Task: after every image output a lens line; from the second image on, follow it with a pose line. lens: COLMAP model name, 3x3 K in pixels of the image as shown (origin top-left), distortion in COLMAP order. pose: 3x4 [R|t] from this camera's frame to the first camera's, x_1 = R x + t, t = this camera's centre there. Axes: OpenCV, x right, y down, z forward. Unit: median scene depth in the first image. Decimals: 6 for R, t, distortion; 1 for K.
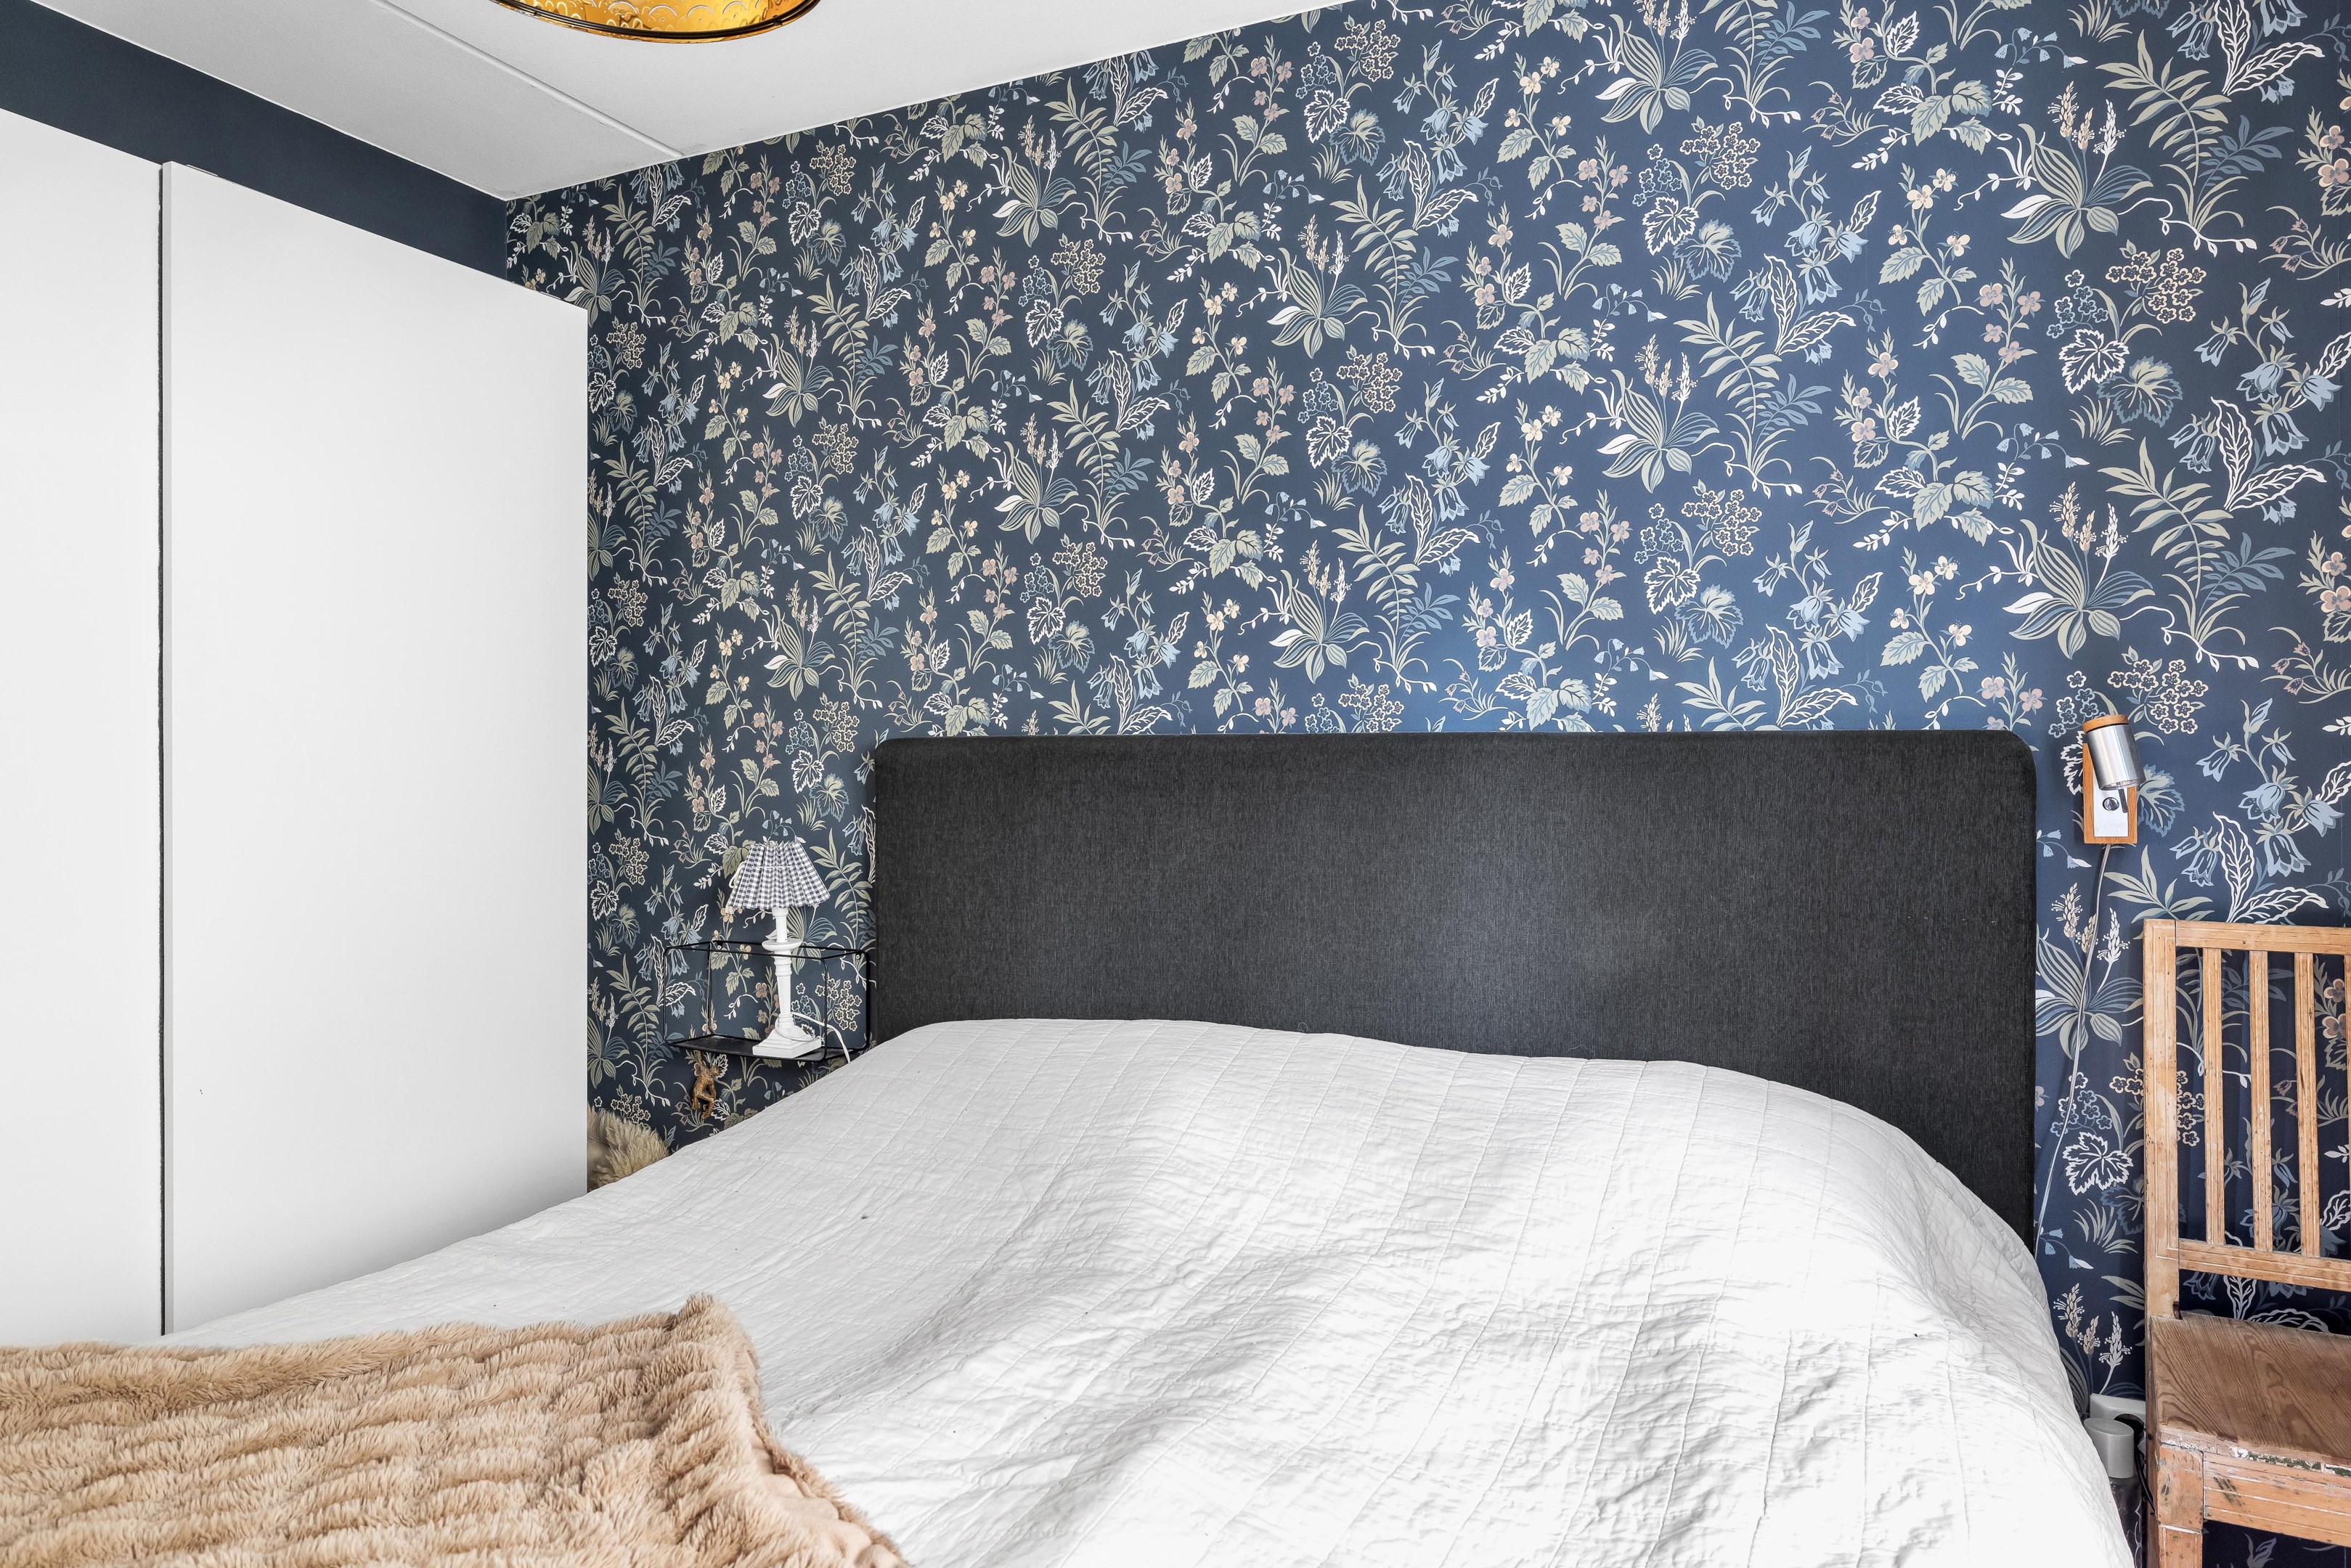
lens RADIAL K [[1659.9, 0, 1174.3], [0, 1659.9, 777.7], [0, 0, 1]] dist [-0.002064, 0.001541]
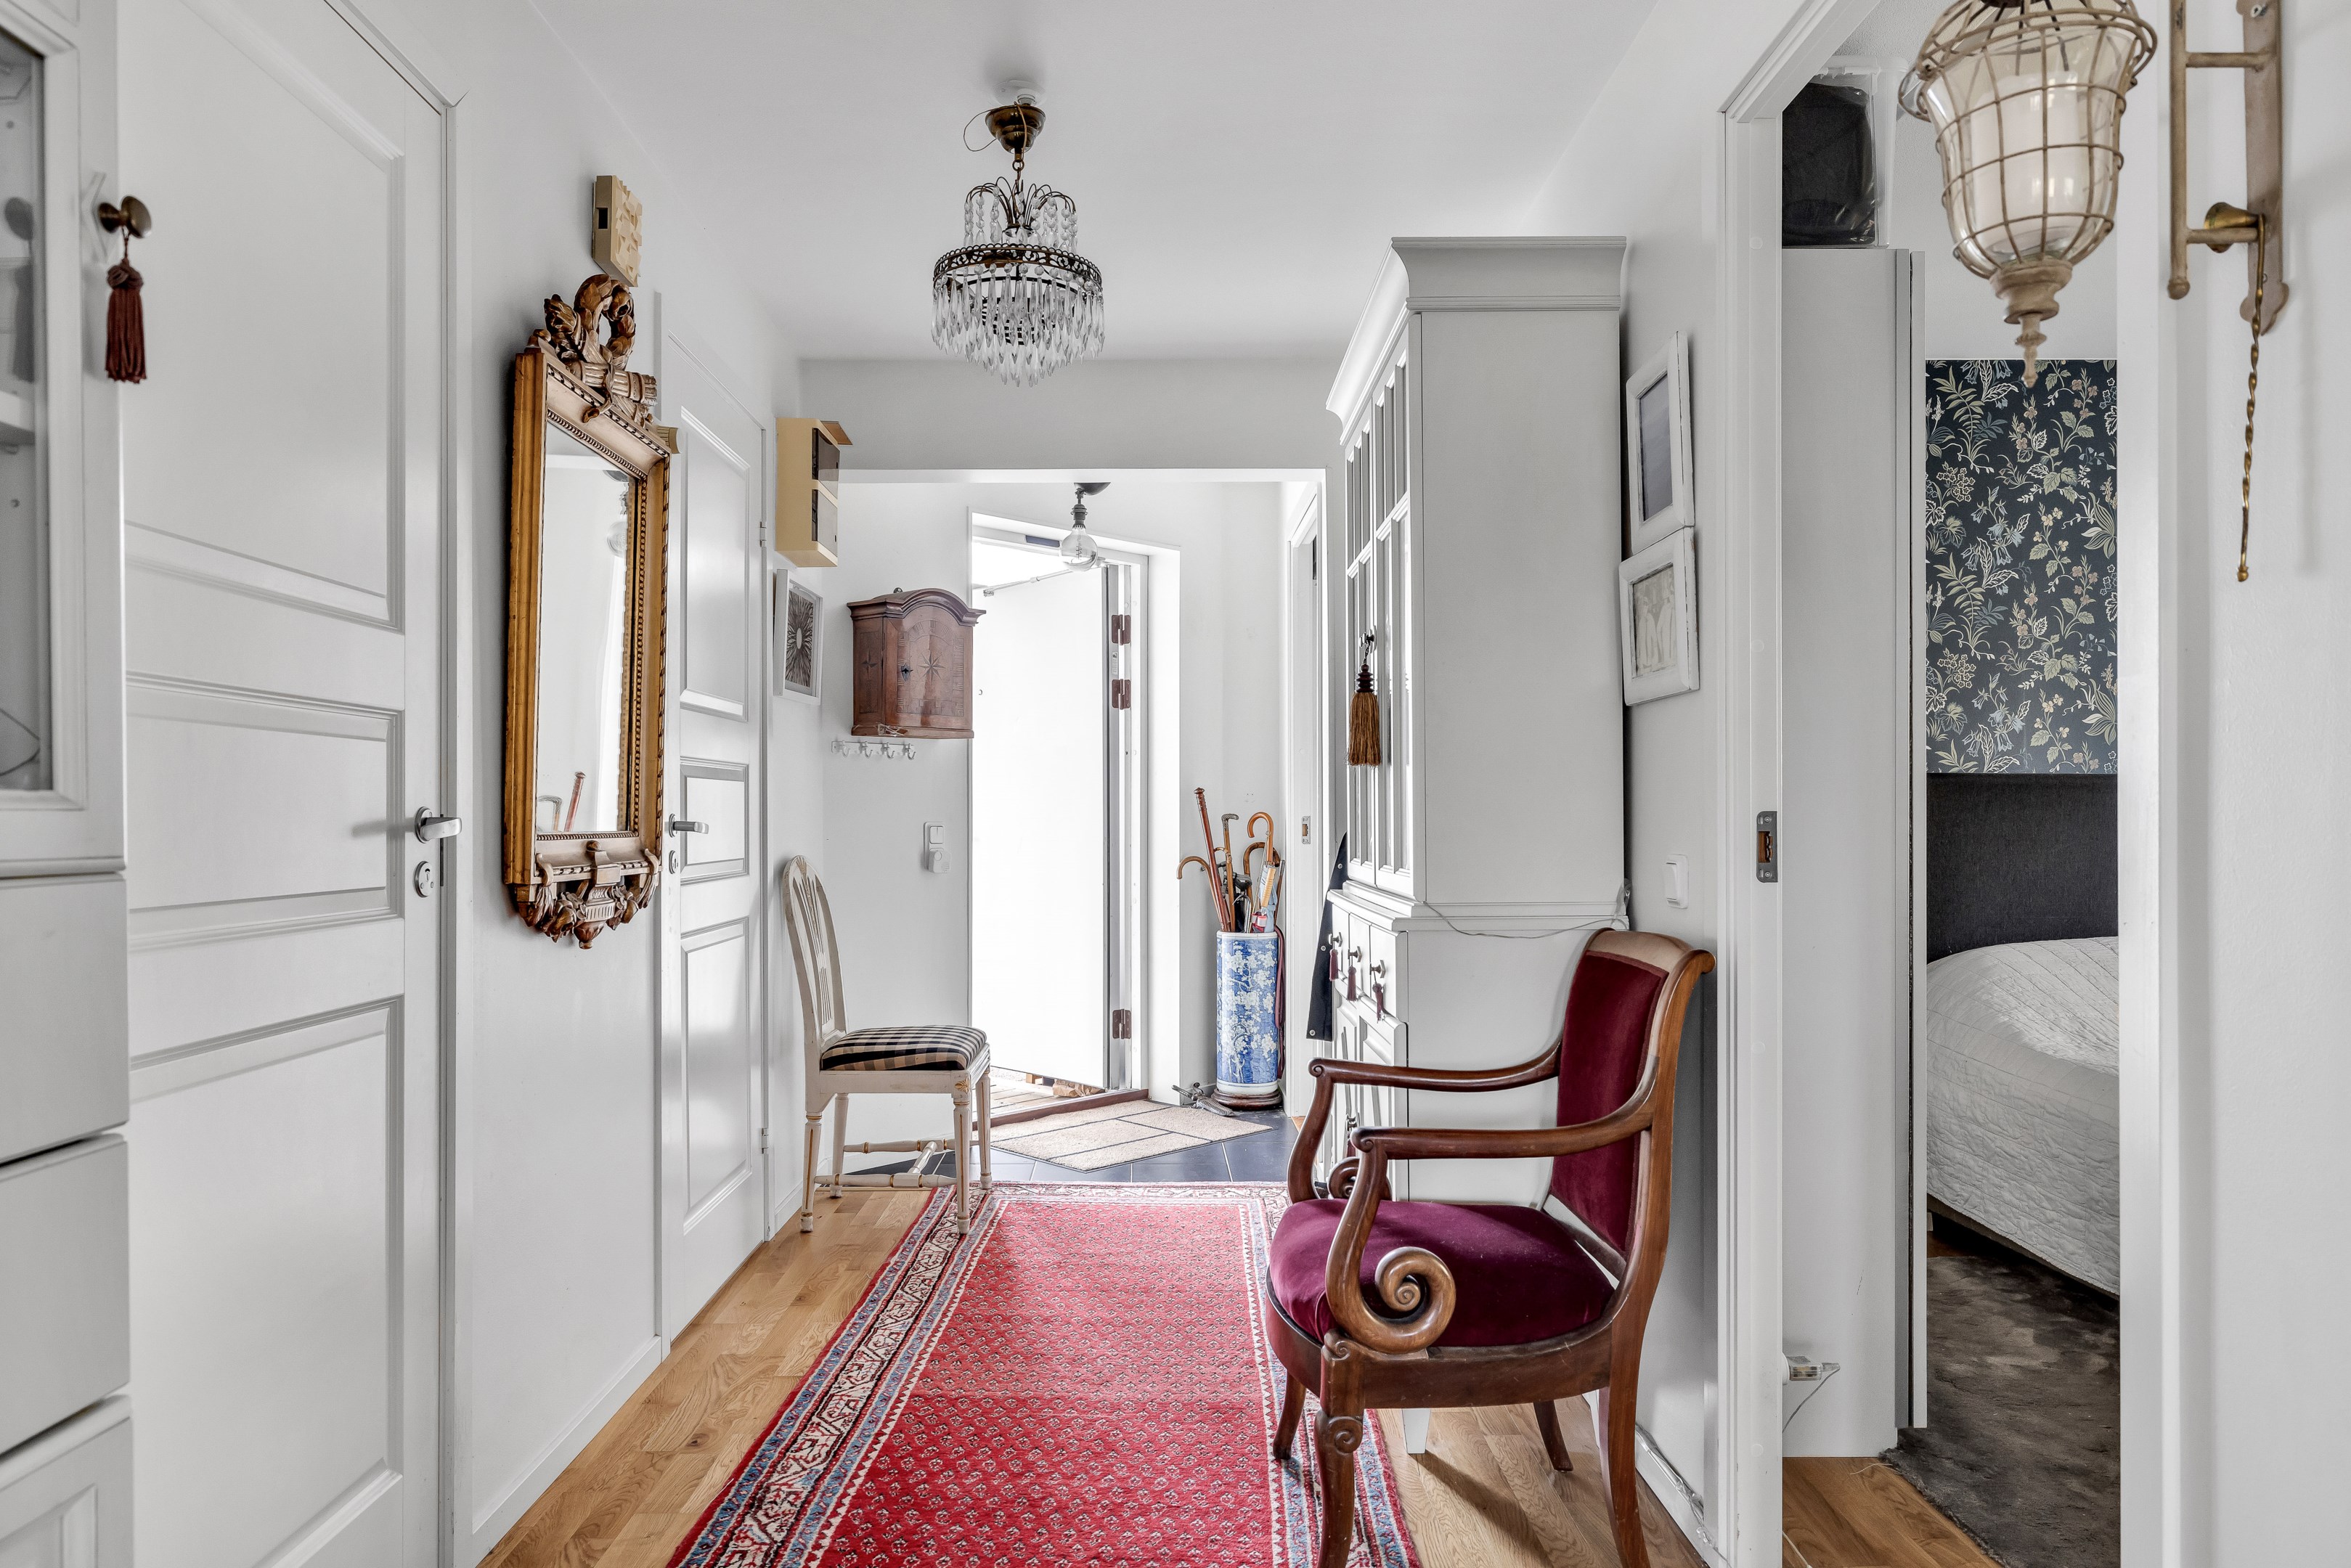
lens RADIAL K [[1417.2, 0, 1188.9], [0, 1417.2, 799.6], [0, 0, 1]] dist [0.002597, 0.002261]
pose [[0.874856, 0.000370, 0.484382, -1.497671], [0.000767, 0.999997, -0.002149, 0.003113], [-0.484382, 0.002251, 0.874854, 0.164115]]
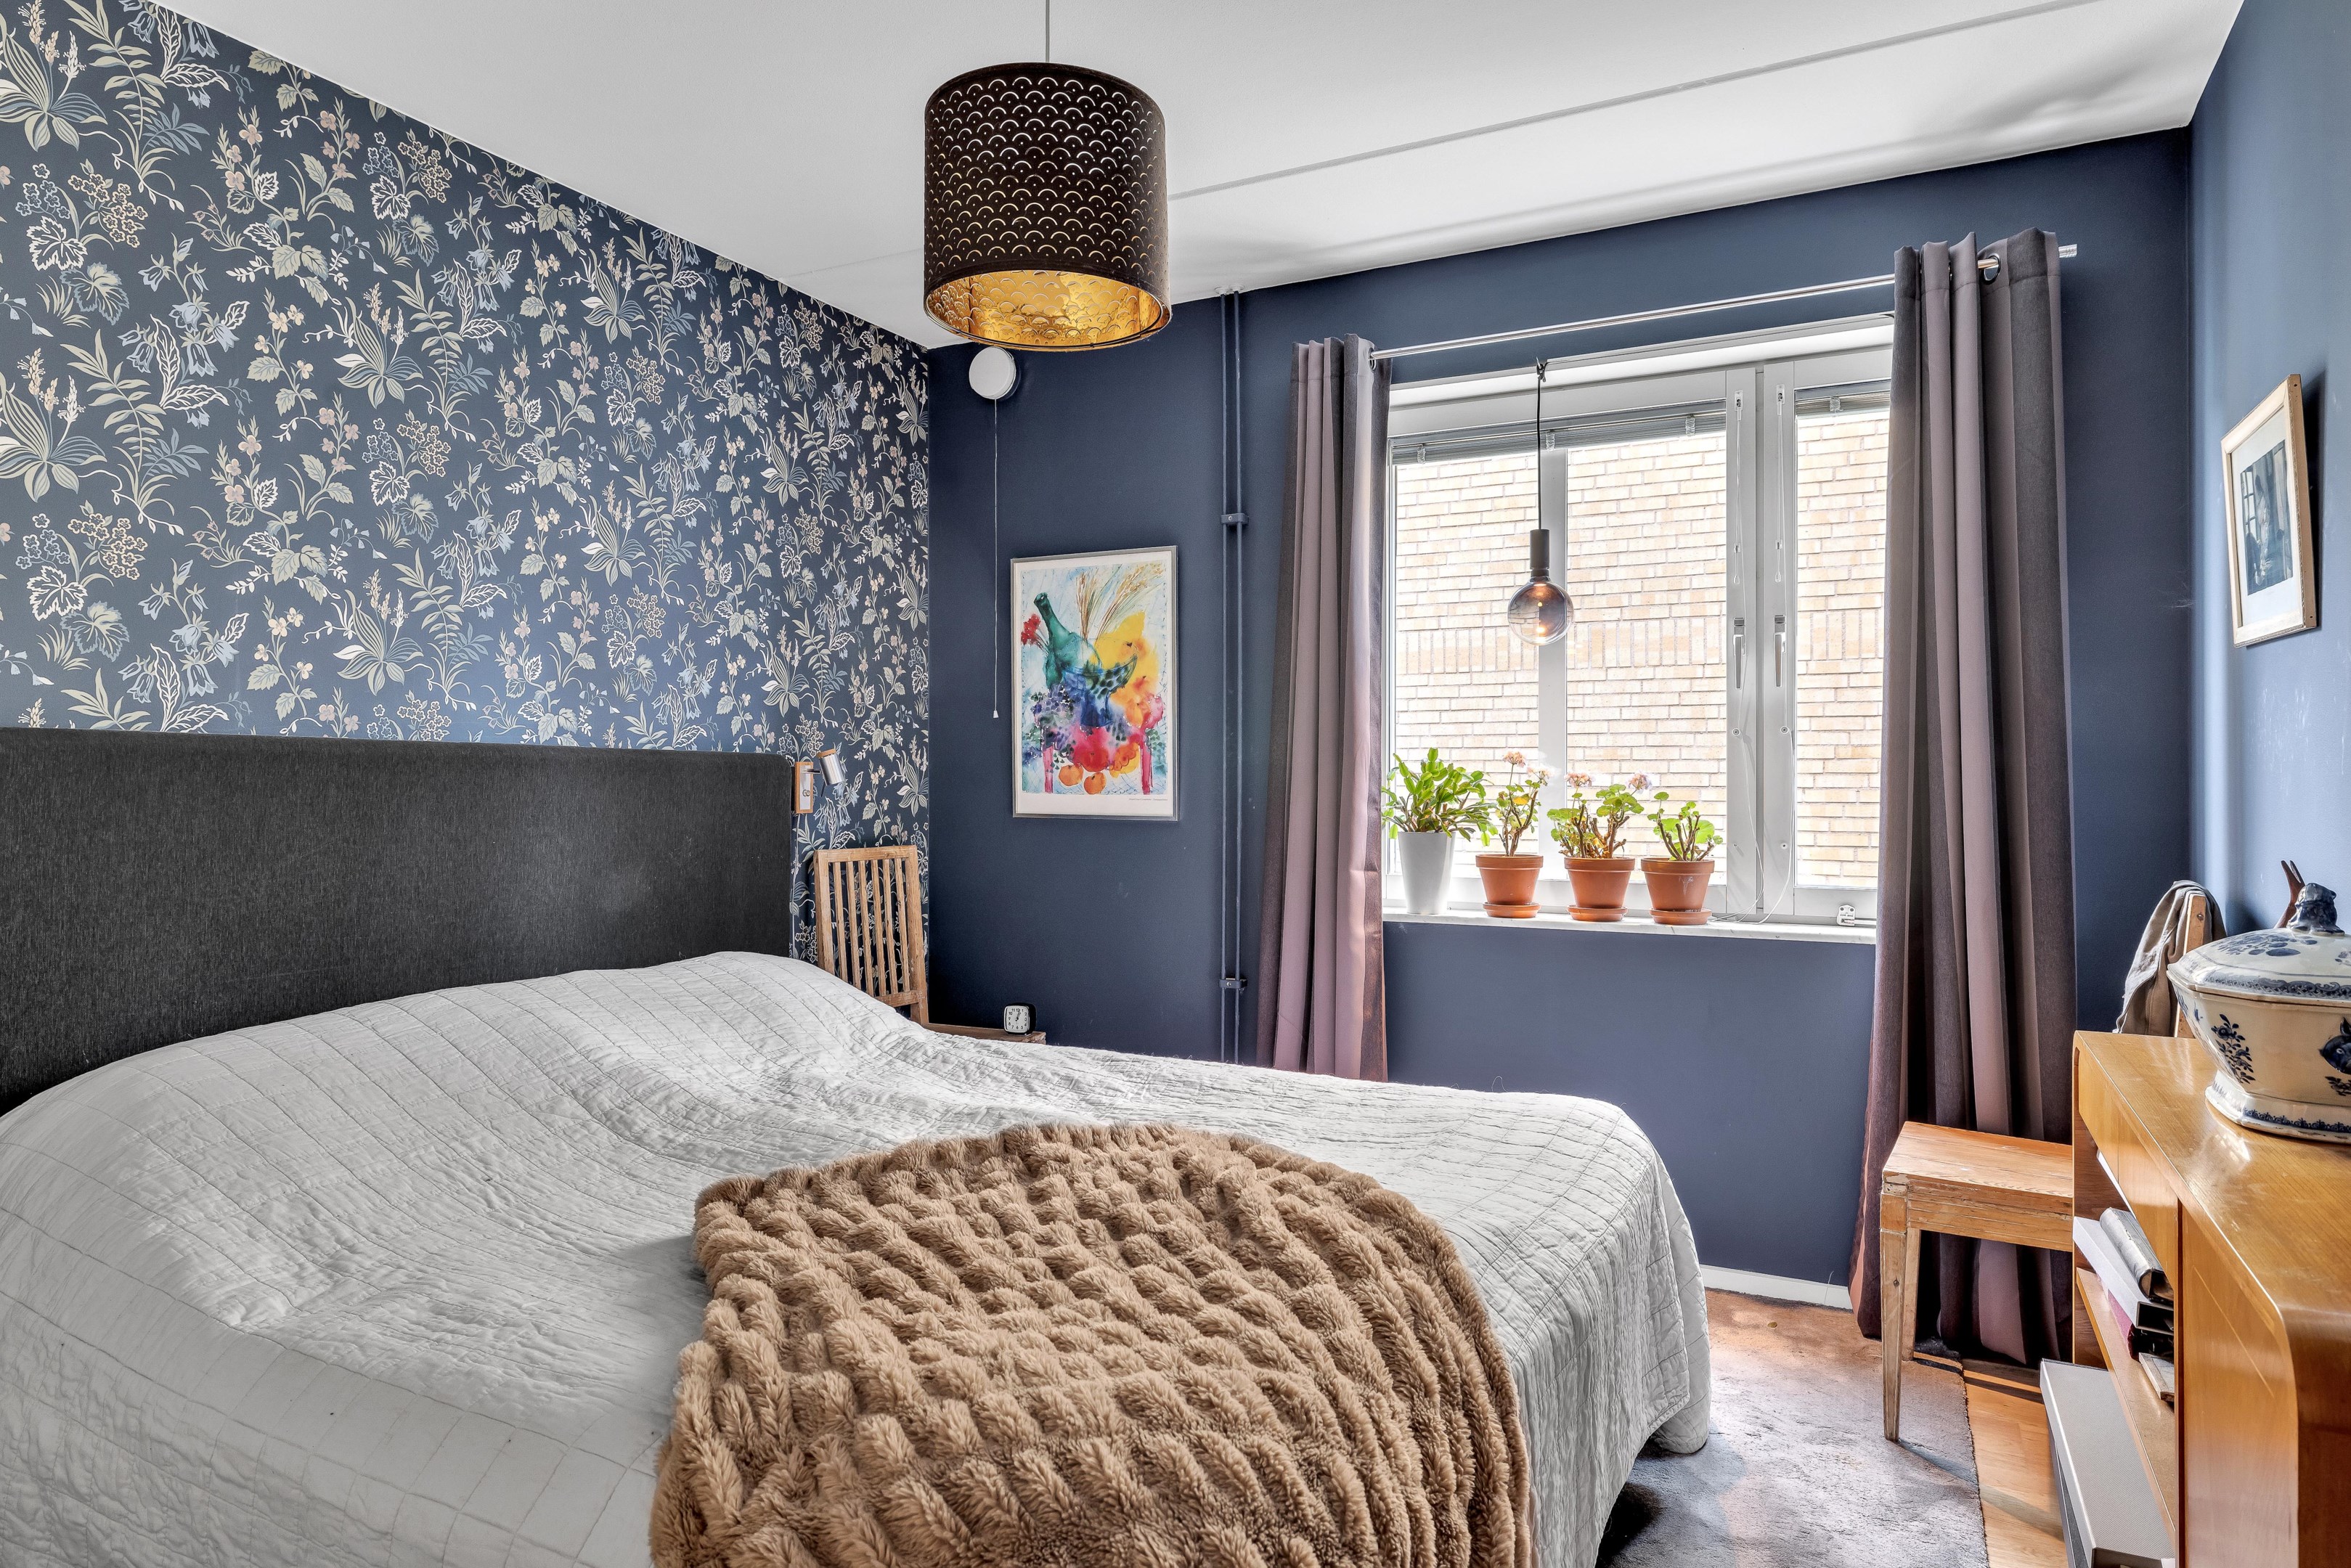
lens RADIAL K [[1417.2, 0, 1171.5], [0, 1417.2, 765.2], [0, 0, 1]] dist [0.002597, 0.002261]
pose [[-0.015680, 0.012628, 0.999797, -0.897510], [0.001767, 0.999919, -0.012602, 0.004026], [-0.999875, 0.001569, -0.015701, 0.475962]]
